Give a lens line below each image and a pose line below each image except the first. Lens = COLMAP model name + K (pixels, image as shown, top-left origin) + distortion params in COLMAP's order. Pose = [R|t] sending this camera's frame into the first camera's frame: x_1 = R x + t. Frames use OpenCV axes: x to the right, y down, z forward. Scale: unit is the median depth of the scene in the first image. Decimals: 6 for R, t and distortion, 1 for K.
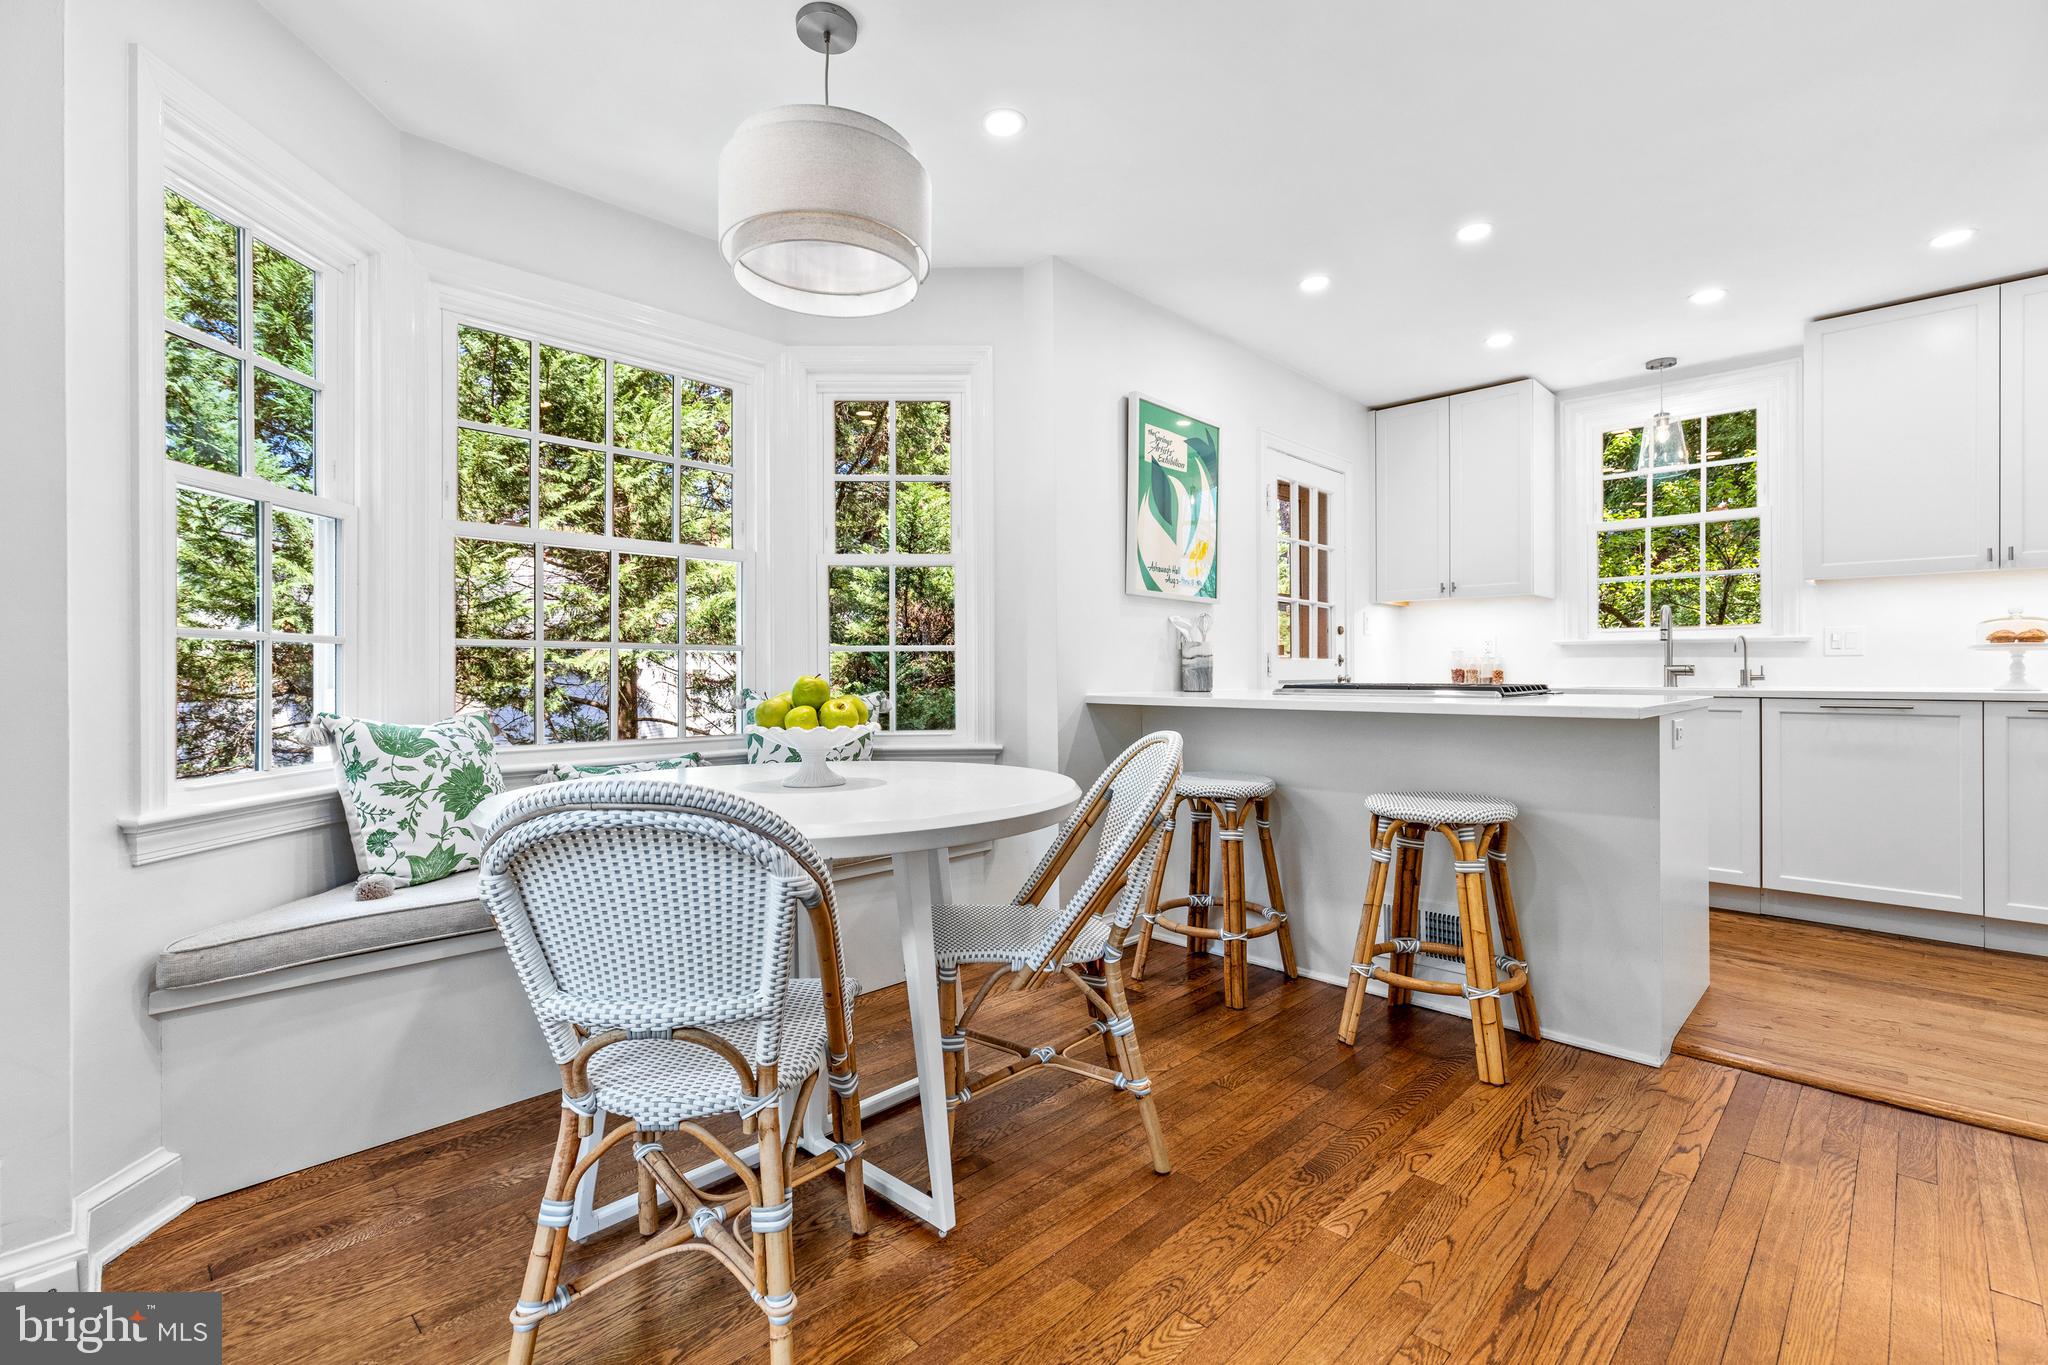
lens RADIAL K [[916.5, 0, 1014.8], [0, 916.5, 678.1], [0, 0, 1]] dist [-0.000609, 0.001331]
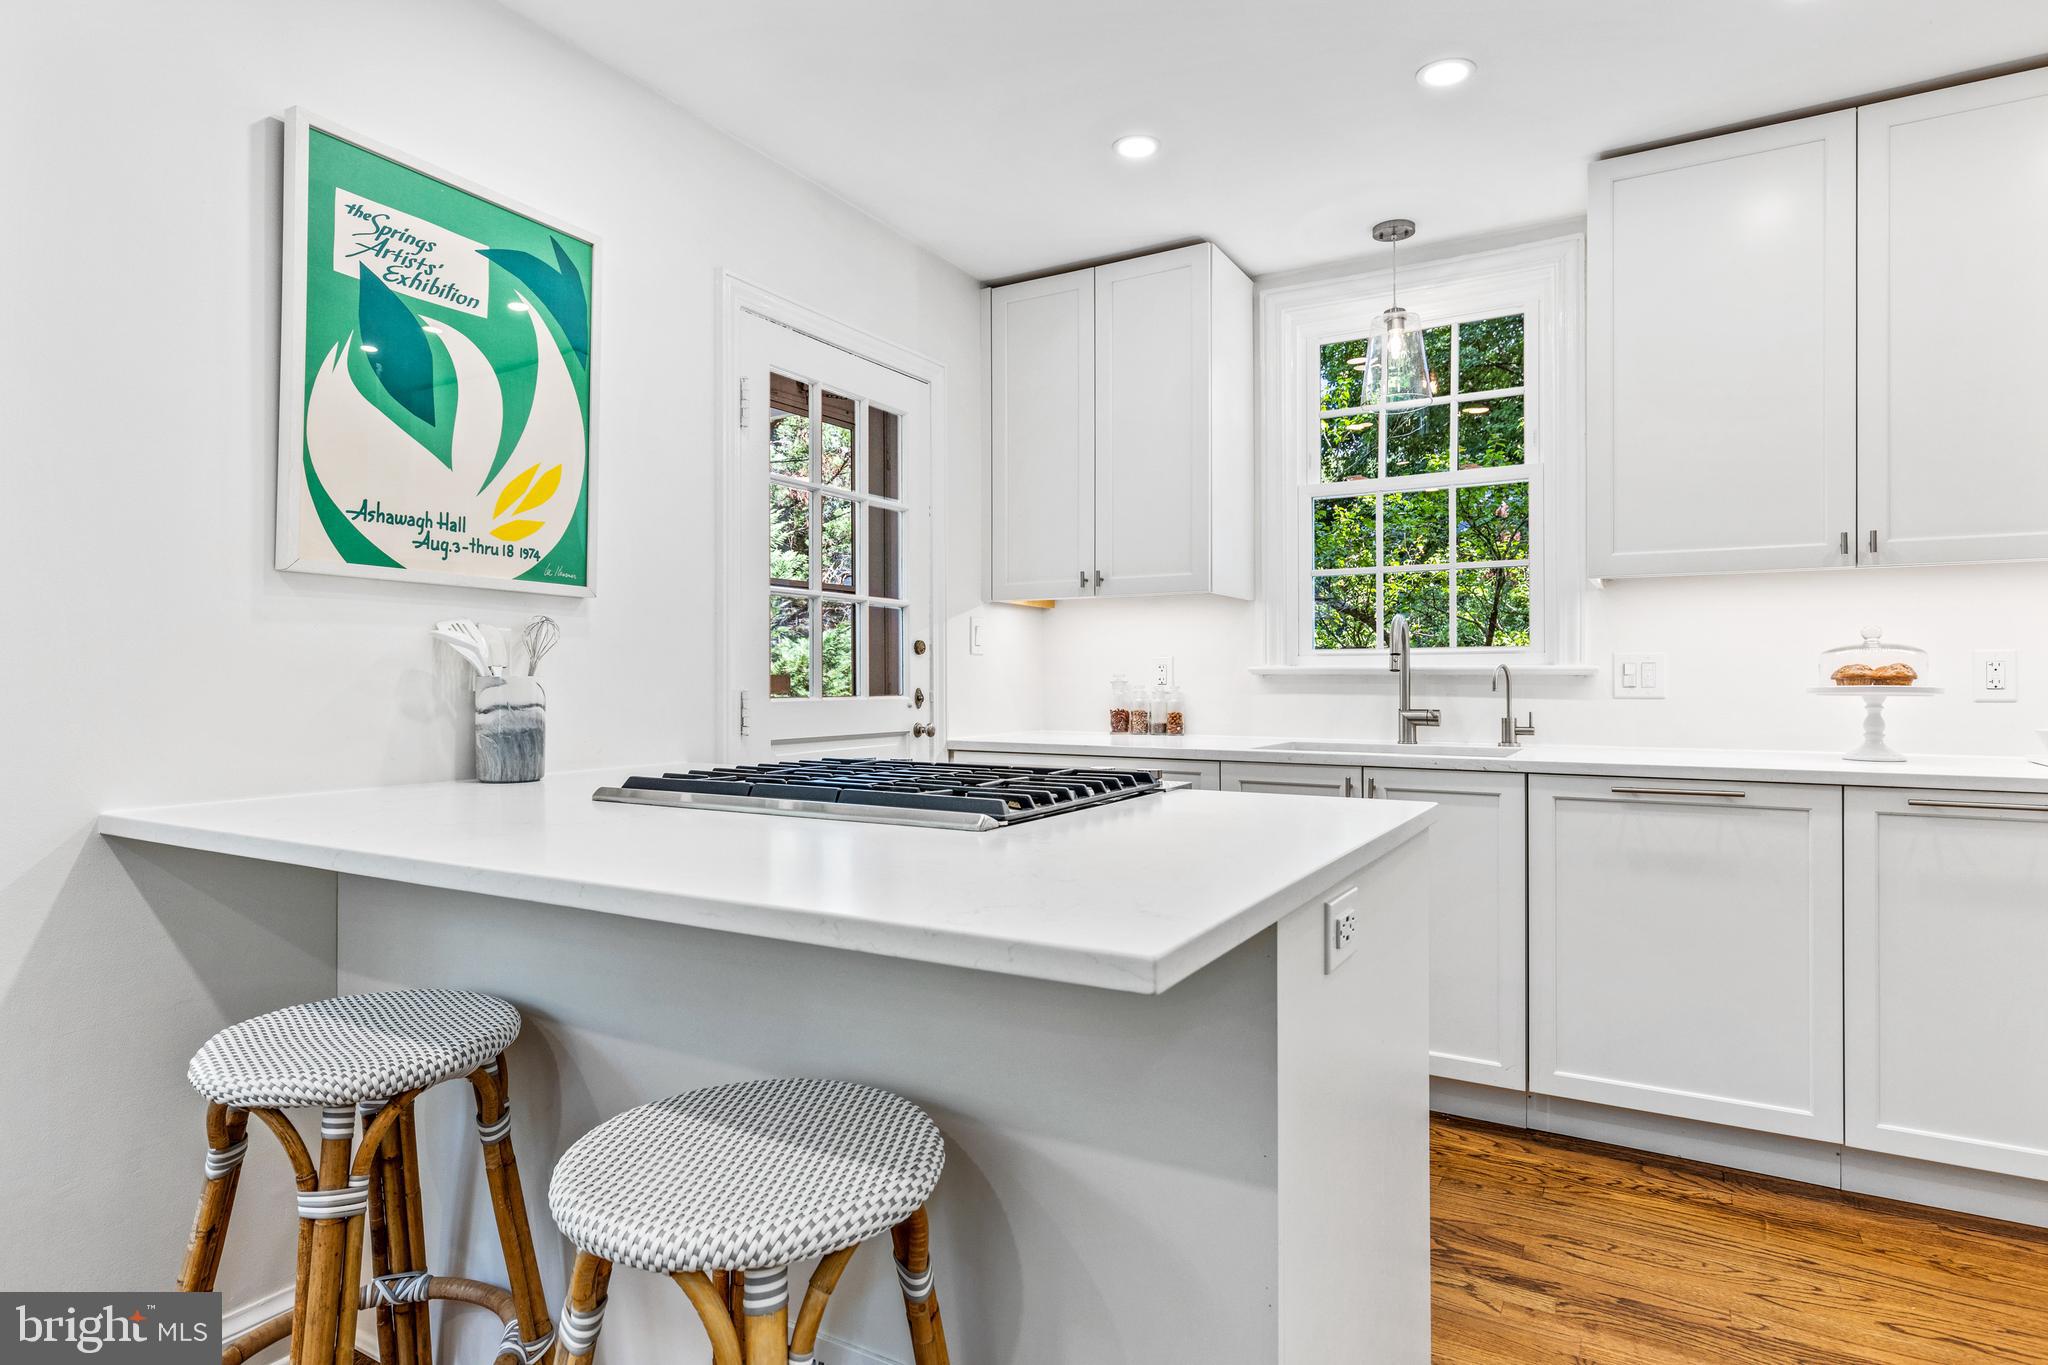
lens RADIAL K [[1085.9, 0, 1027.4], [0, 1085.9, 685.0], [0, 0, 1]] dist [-0.002109, -0.000189]
pose [[0.970609, 0.001189, 0.240660, 0.306395], [-0.000890, 0.999999, -0.001352, -0.032426], [-0.240661, 0.001098, 0.970609, 0.366739]]
